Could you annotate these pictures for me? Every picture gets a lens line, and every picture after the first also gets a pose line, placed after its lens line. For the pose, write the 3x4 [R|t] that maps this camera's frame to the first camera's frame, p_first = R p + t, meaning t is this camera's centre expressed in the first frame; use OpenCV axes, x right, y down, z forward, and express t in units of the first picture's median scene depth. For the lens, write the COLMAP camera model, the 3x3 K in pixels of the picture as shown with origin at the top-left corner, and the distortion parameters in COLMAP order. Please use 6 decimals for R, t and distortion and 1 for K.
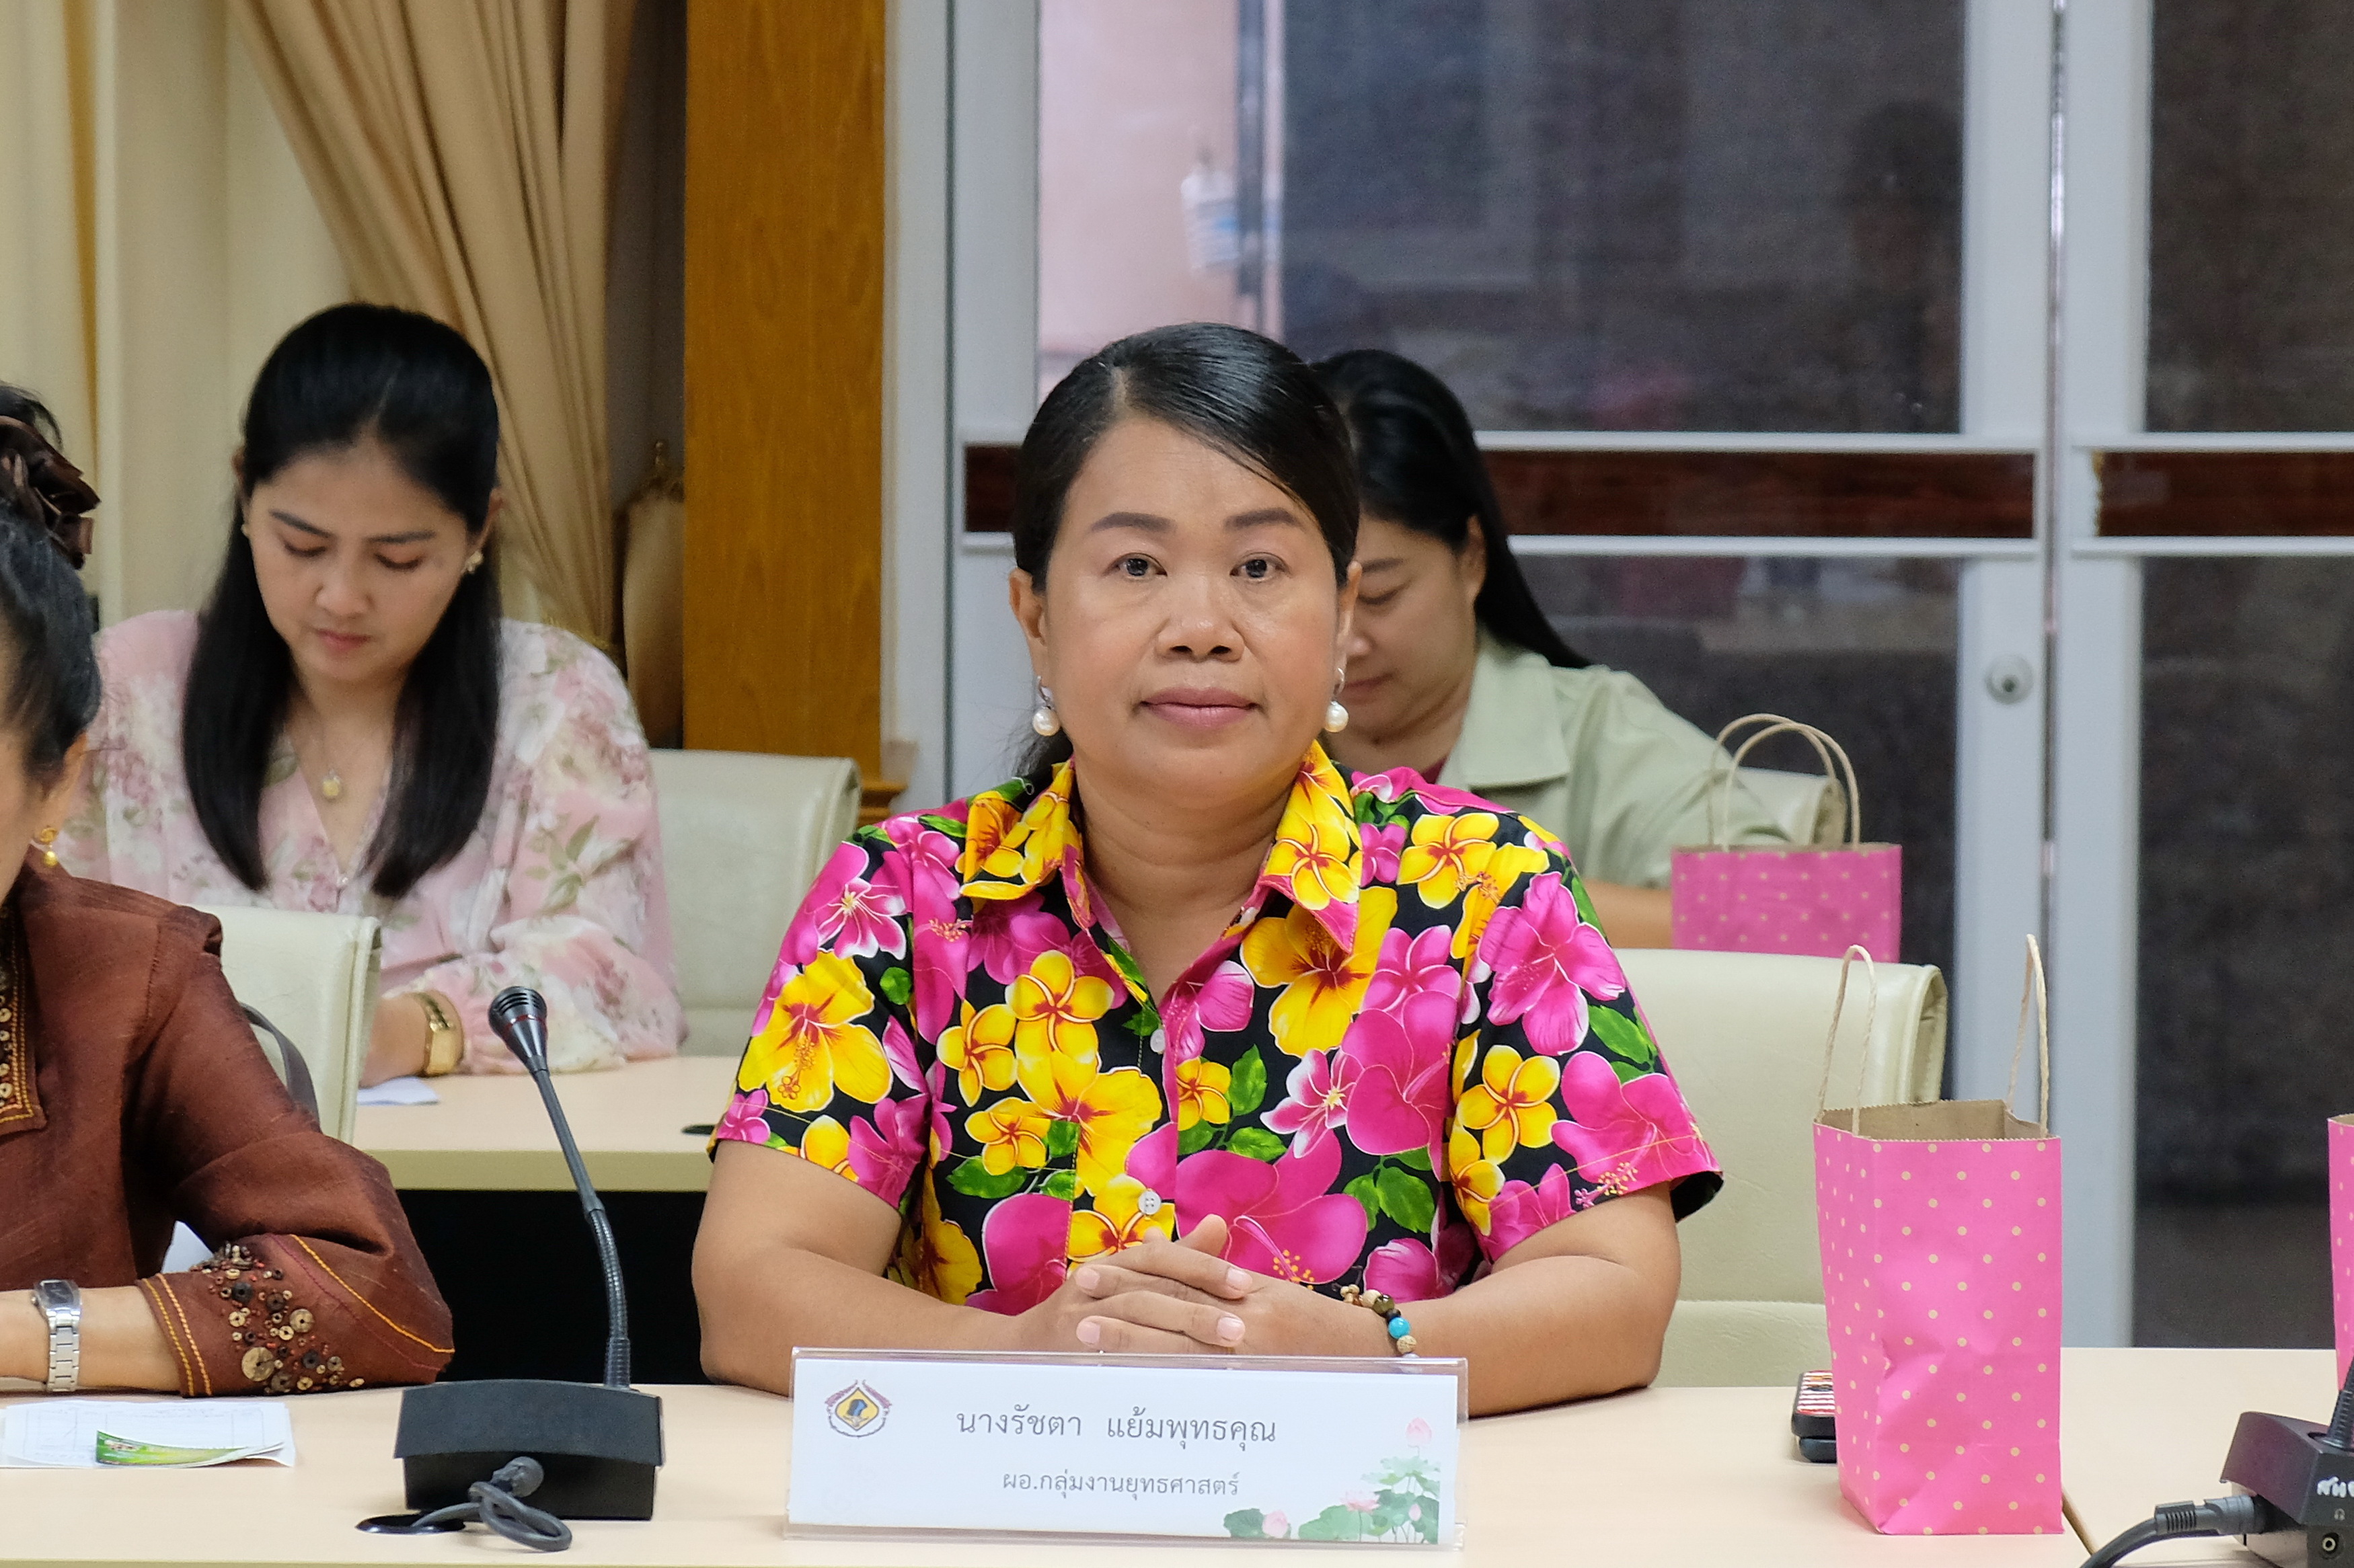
lens RADIAL K [[5832.9, 0, 1175.5], [0, 5832.9, 790.2], [0, 0, 1]] dist [0.224693, 0.000000]
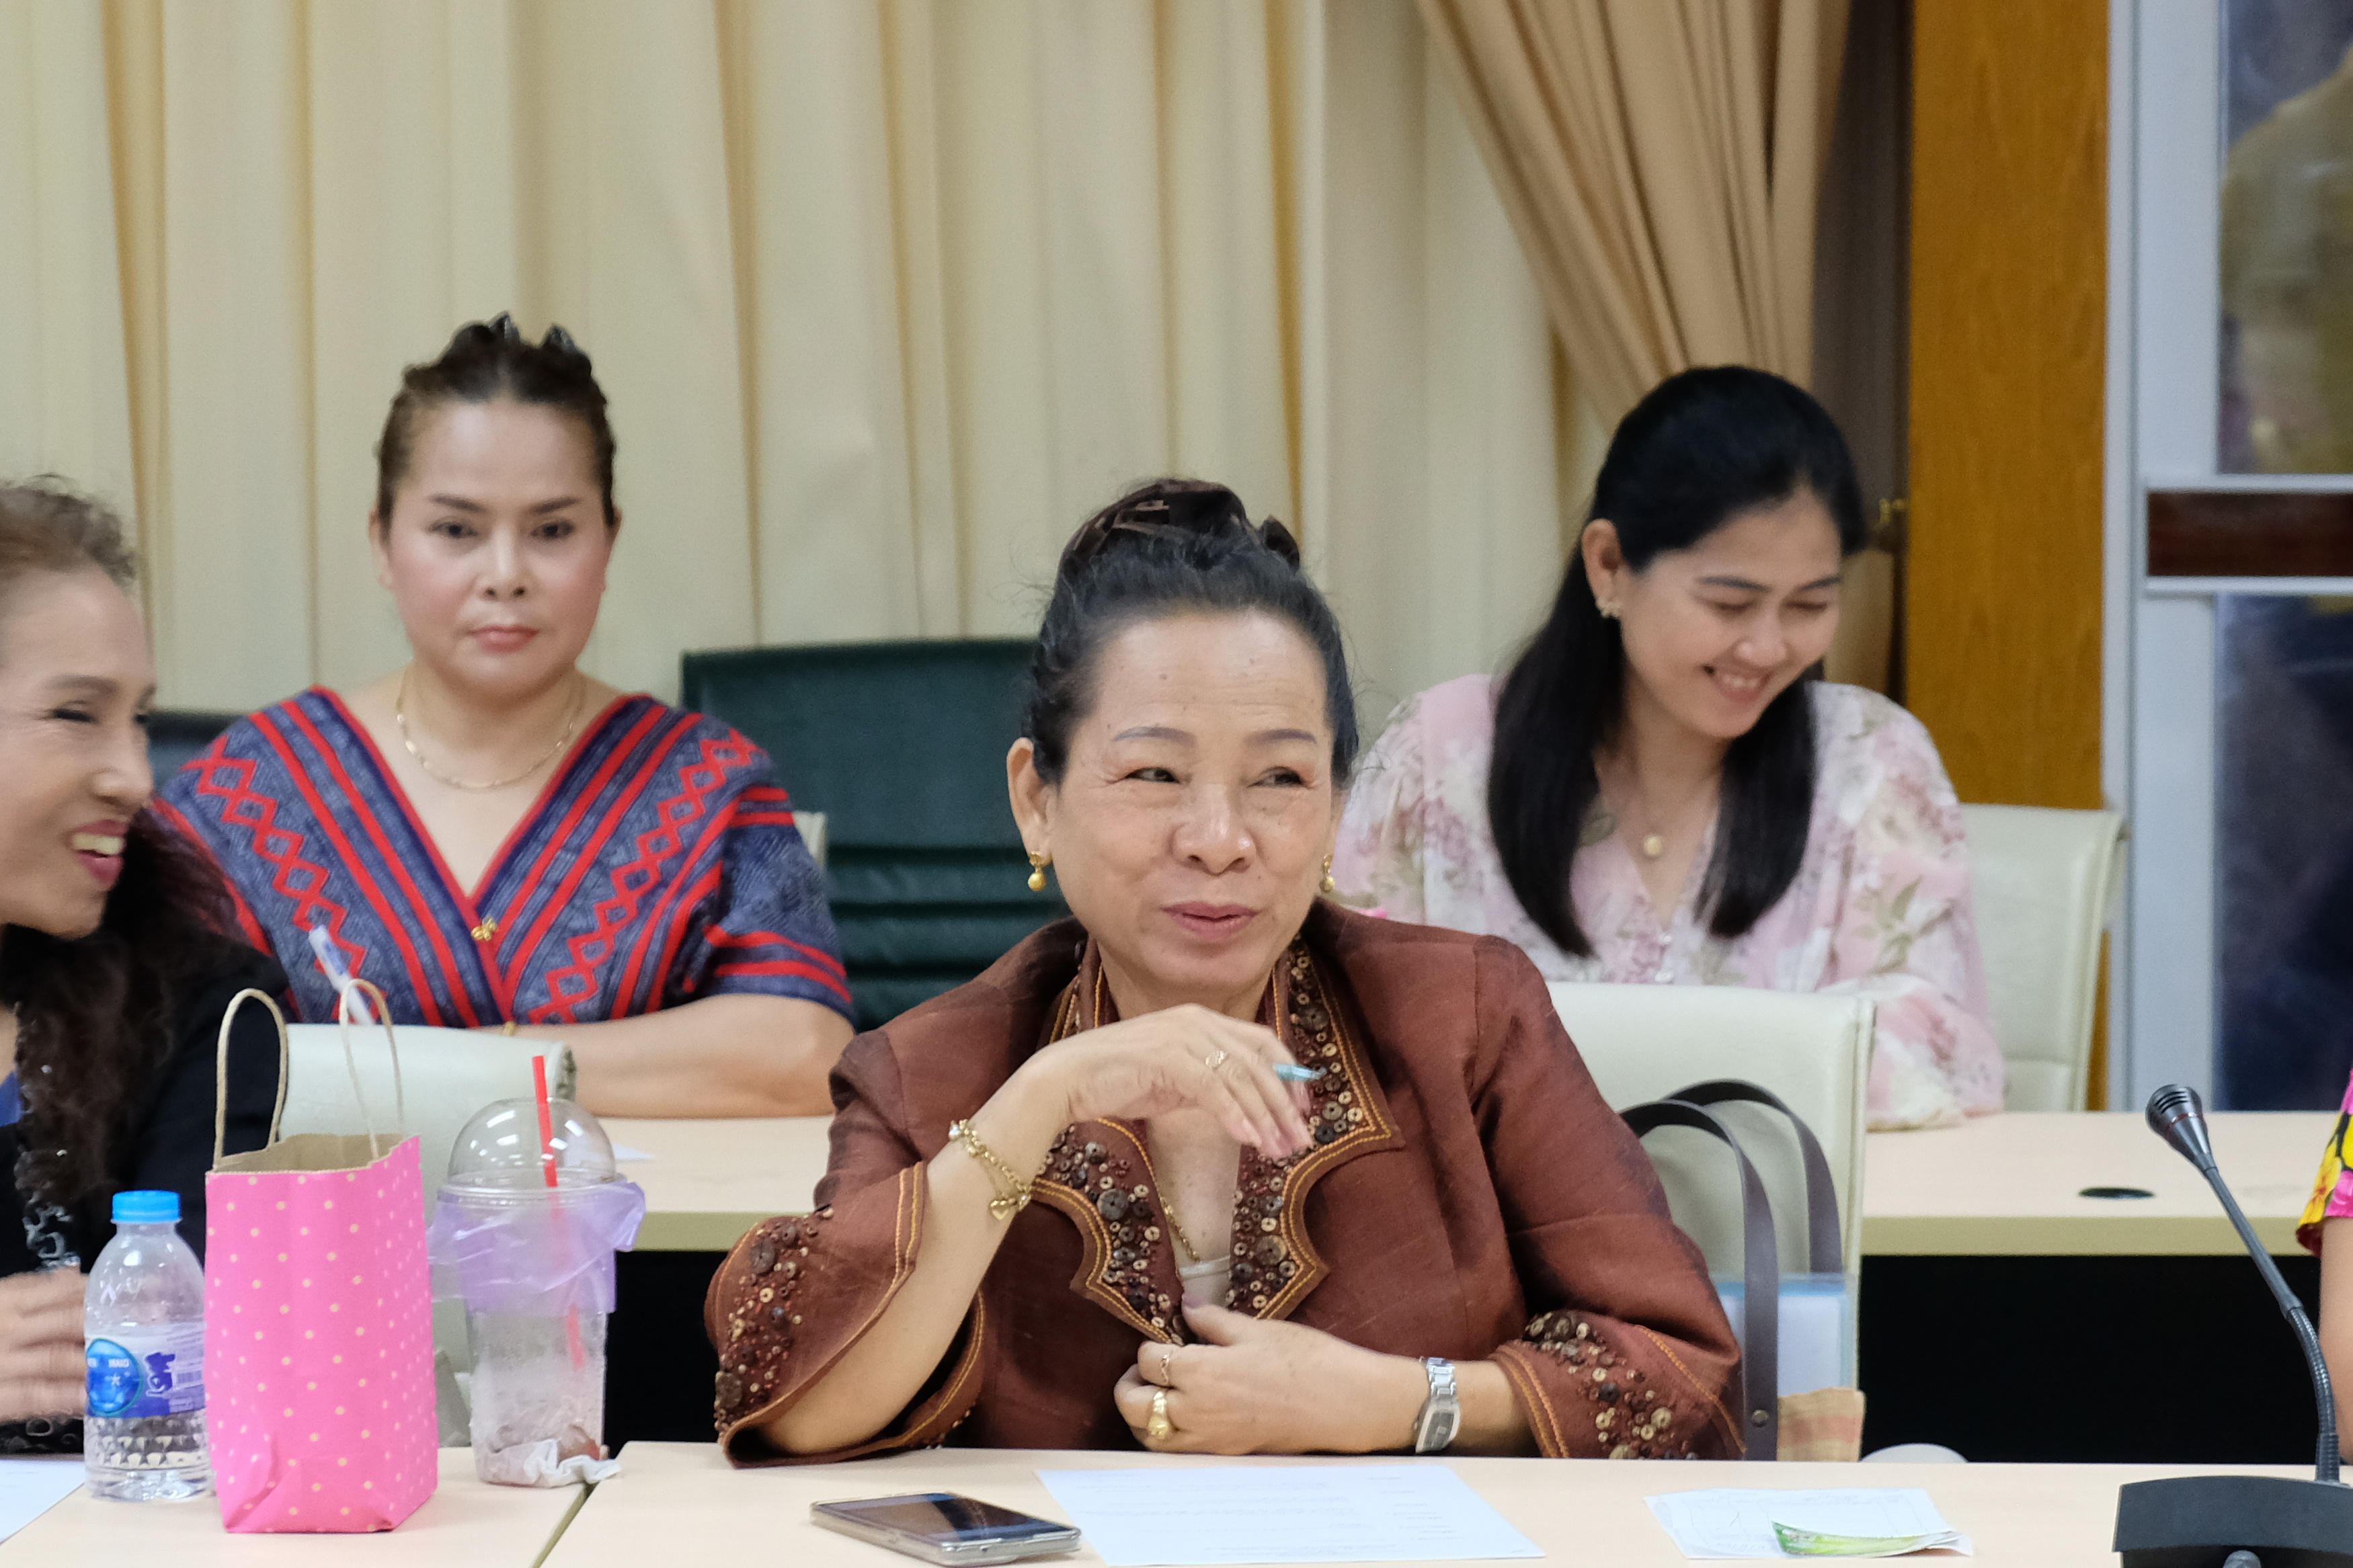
lens RADIAL K [[5830.4, 0, 1177.1], [0, 5830.4, 789.0], [0, 0, 1]] dist [0.224693, 0.000000]
pose [[0.993634, -0.009040, 0.112294, -0.341388], [0.005080, 0.999357, 0.035501, -0.047428], [-0.112543, -0.034705, 0.993041, 0.001169]]
